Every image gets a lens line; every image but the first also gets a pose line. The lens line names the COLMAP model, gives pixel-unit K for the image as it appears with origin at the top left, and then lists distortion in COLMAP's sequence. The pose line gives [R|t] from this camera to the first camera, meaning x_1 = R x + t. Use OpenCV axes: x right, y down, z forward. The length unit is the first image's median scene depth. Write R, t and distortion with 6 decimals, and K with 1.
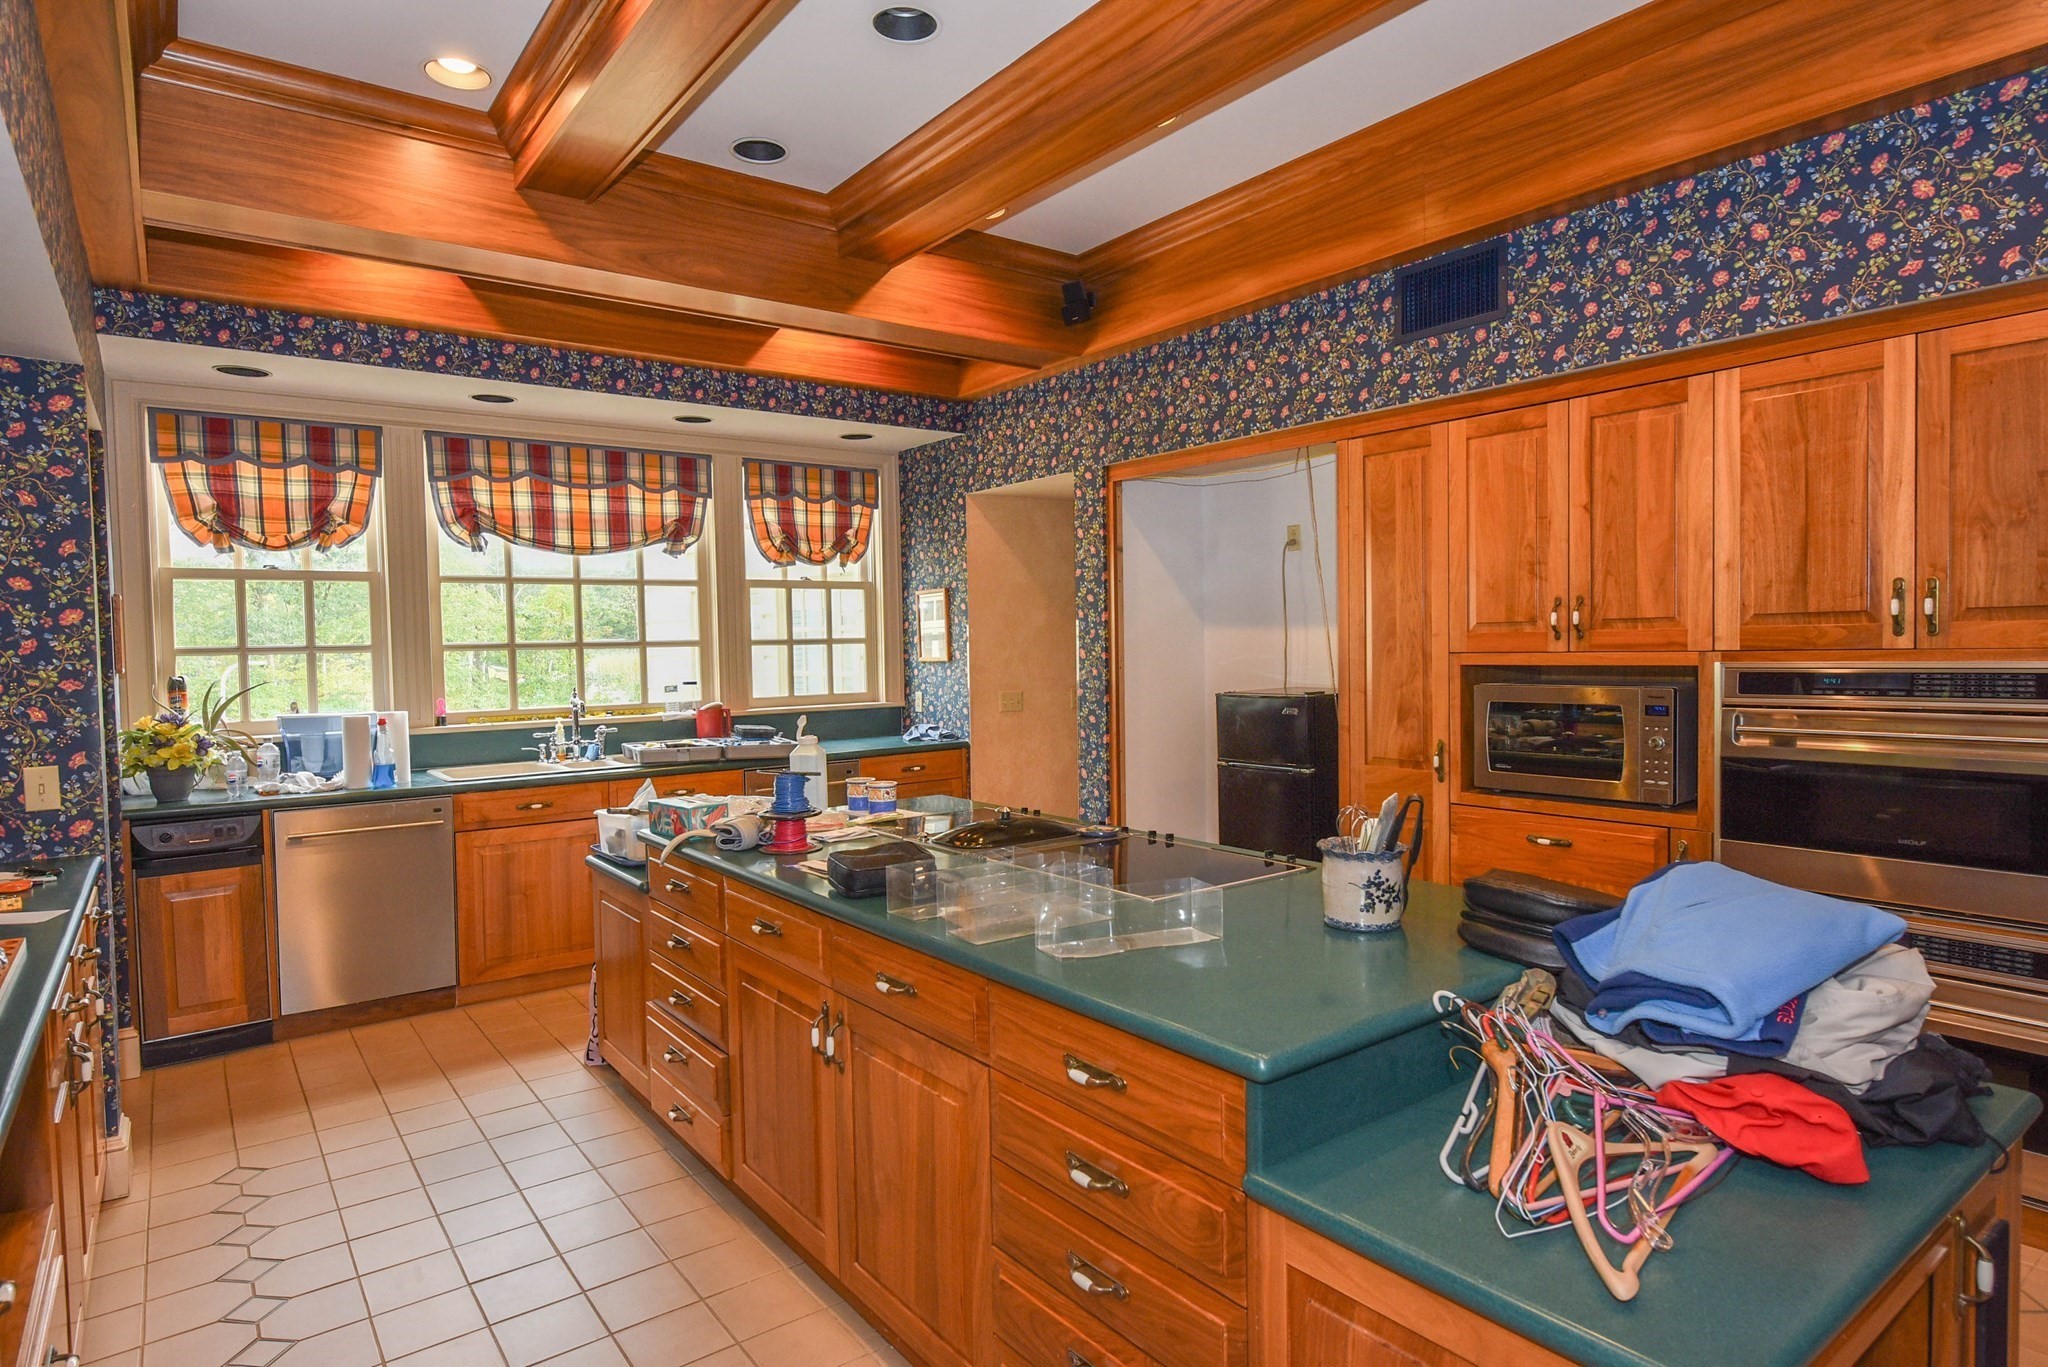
lens RADIAL K [[1120.1, 0, 1024.0], [0, 1120.1, 683.5], [0, 0, 1]] dist [-0.002303, -0.003272]
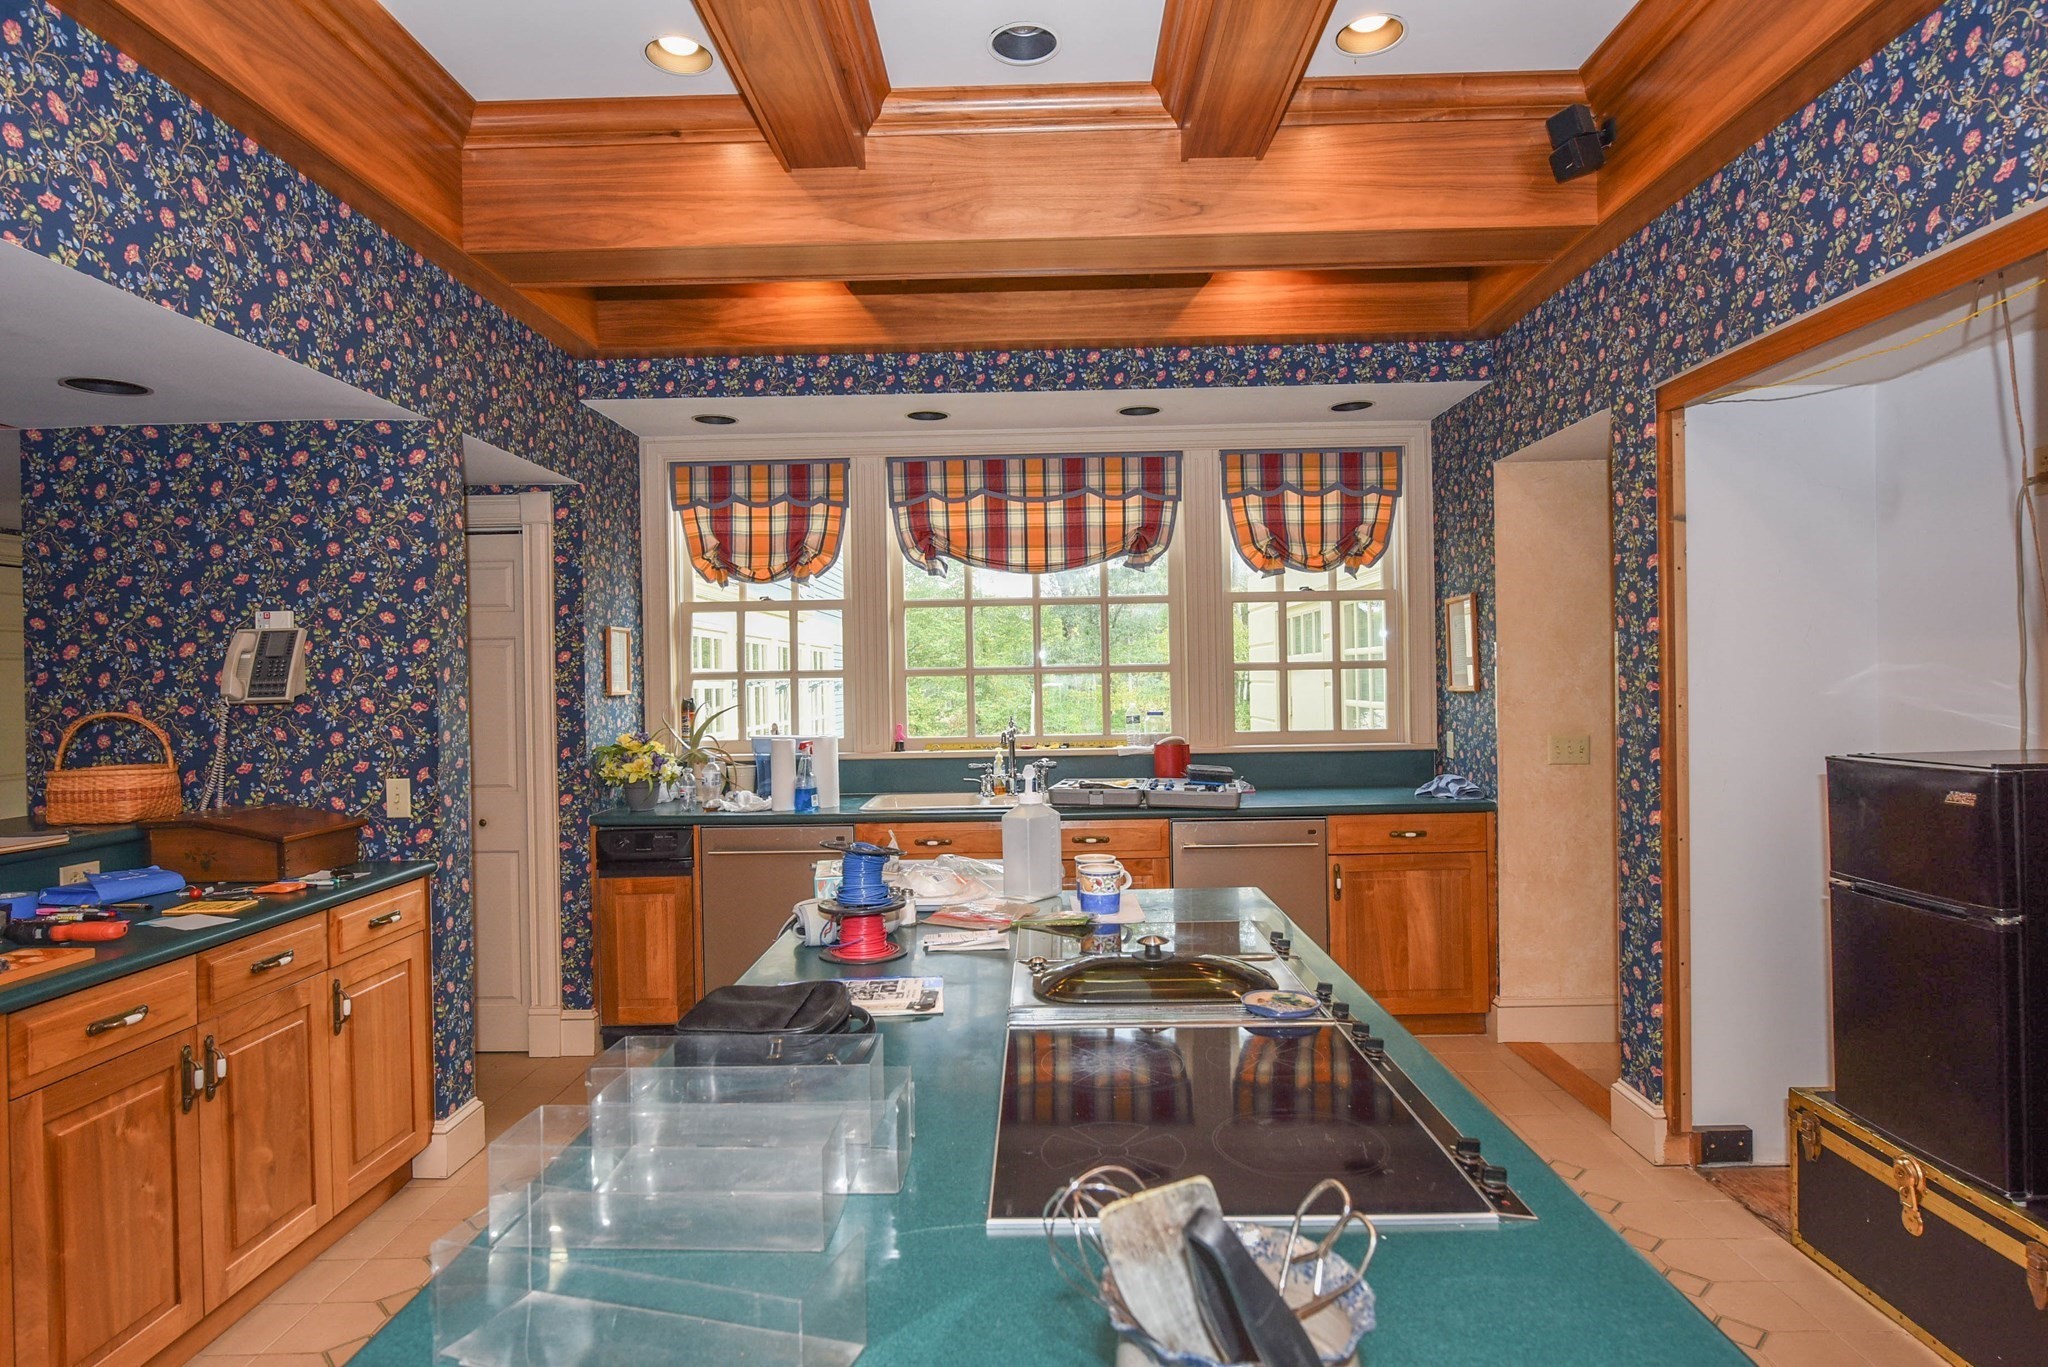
lens RADIAL K [[1120.1, 0, 1024.0], [0, 1120.1, 683.5], [0, 0, 1]] dist [-0.002303, -0.003272]
pose [[0.789779, 0.006916, -0.613353, 0.177709], [-0.019880, 0.999700, -0.014325, -0.010364], [0.613070, 0.023507, 0.789679, 0.276336]]
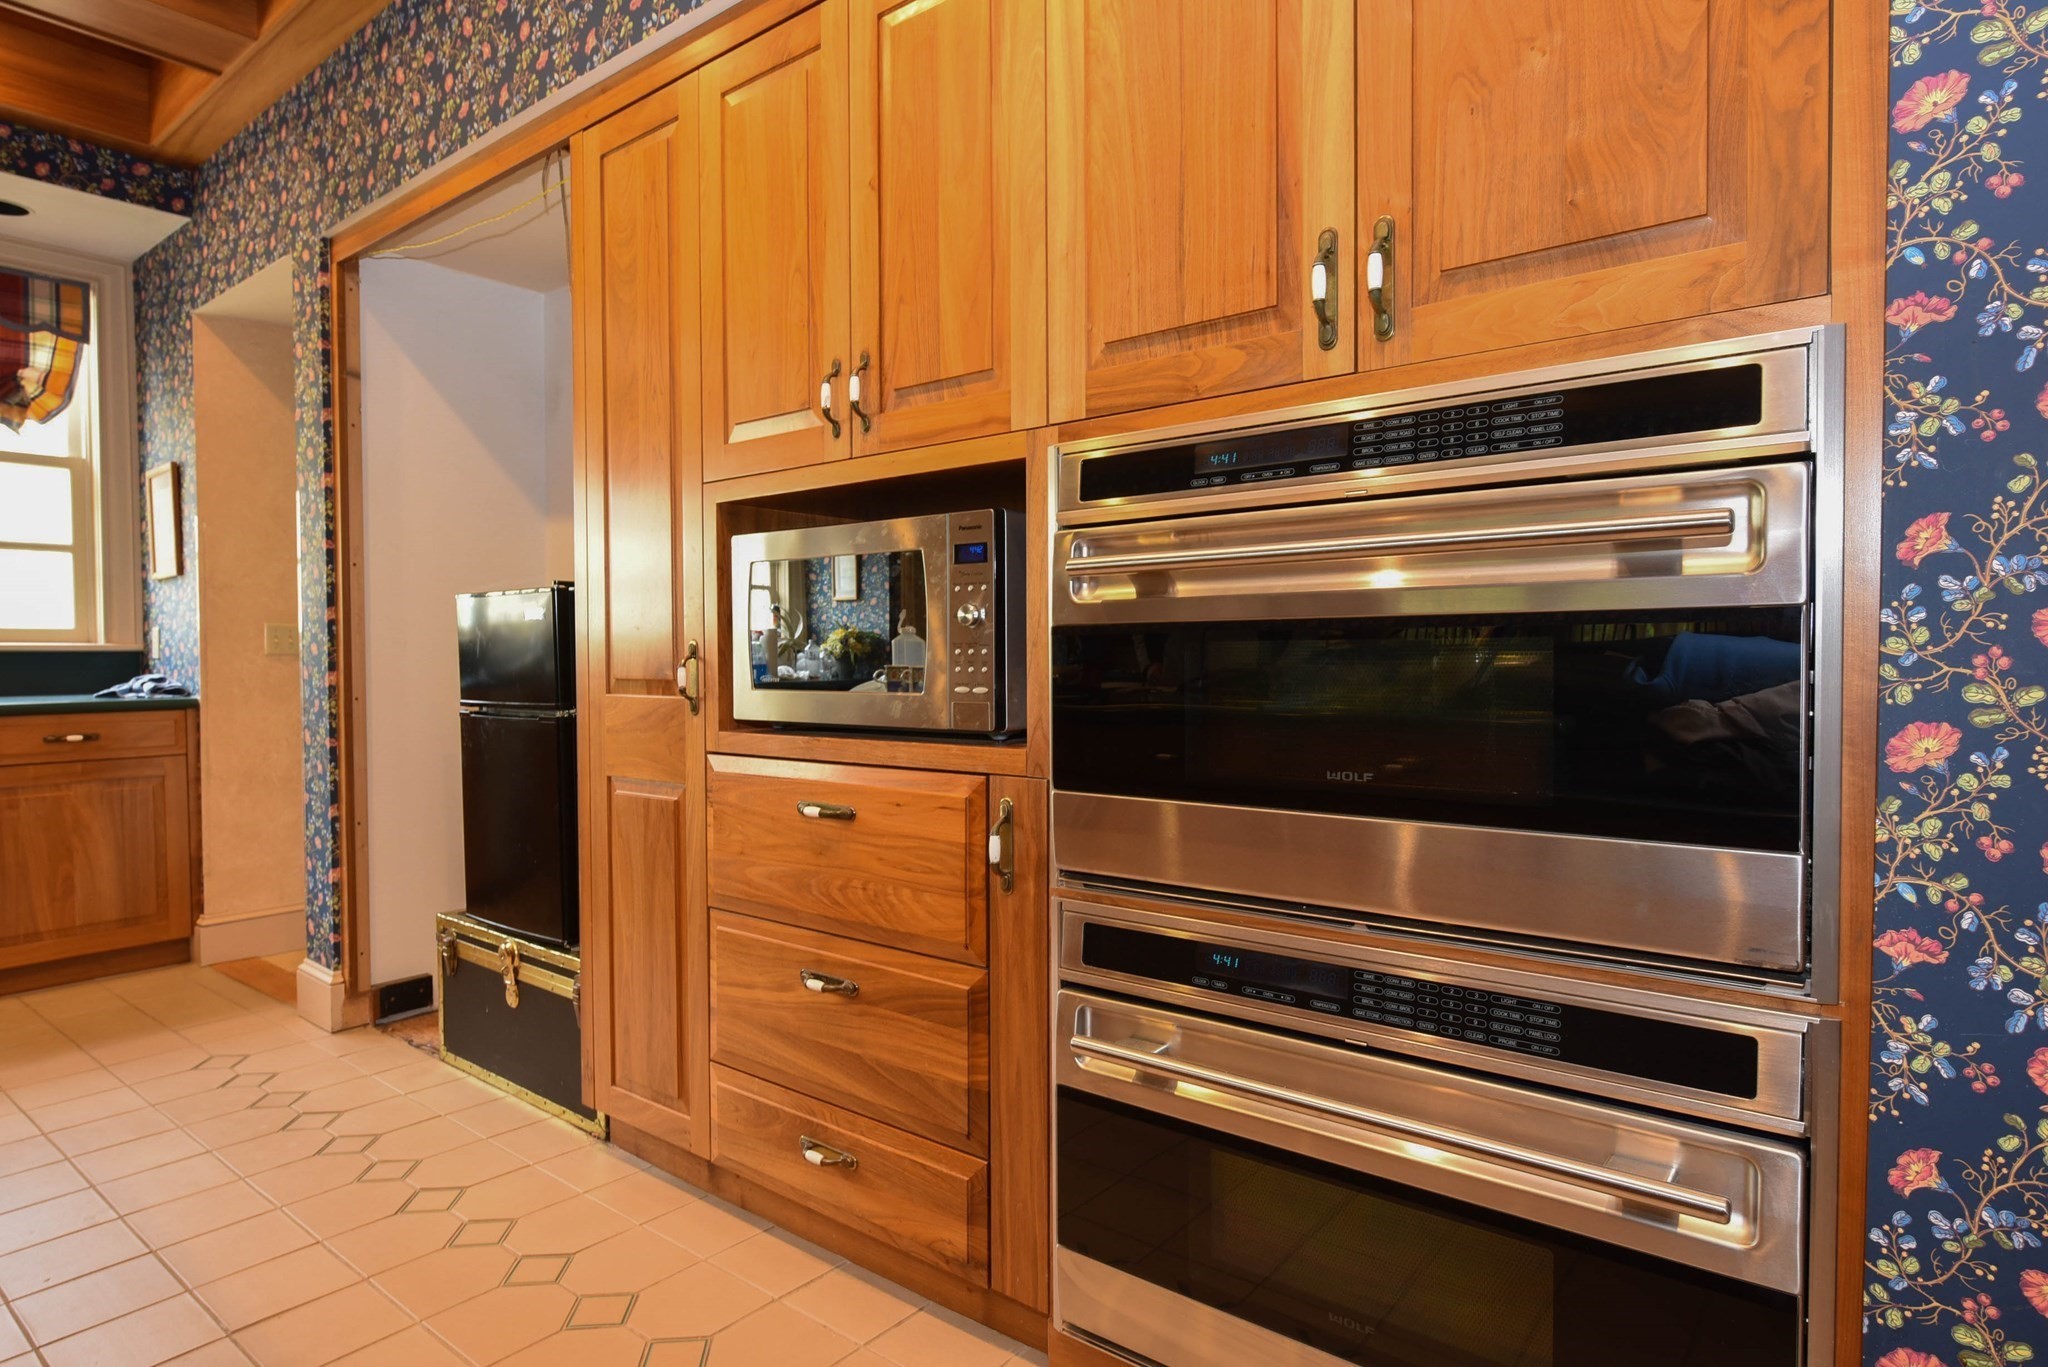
lens RADIAL K [[1110.7, 0, 1024.0], [0, 1110.7, 683.5], [0, 0, 1]] dist [-0.003035, -0.001629]
pose [[0.965692, 0.008324, 0.259558, 0.282568], [-0.005022, 0.999898, -0.013385, 0.057548], [-0.259643, 0.011623, 0.965635, 0.304013]]
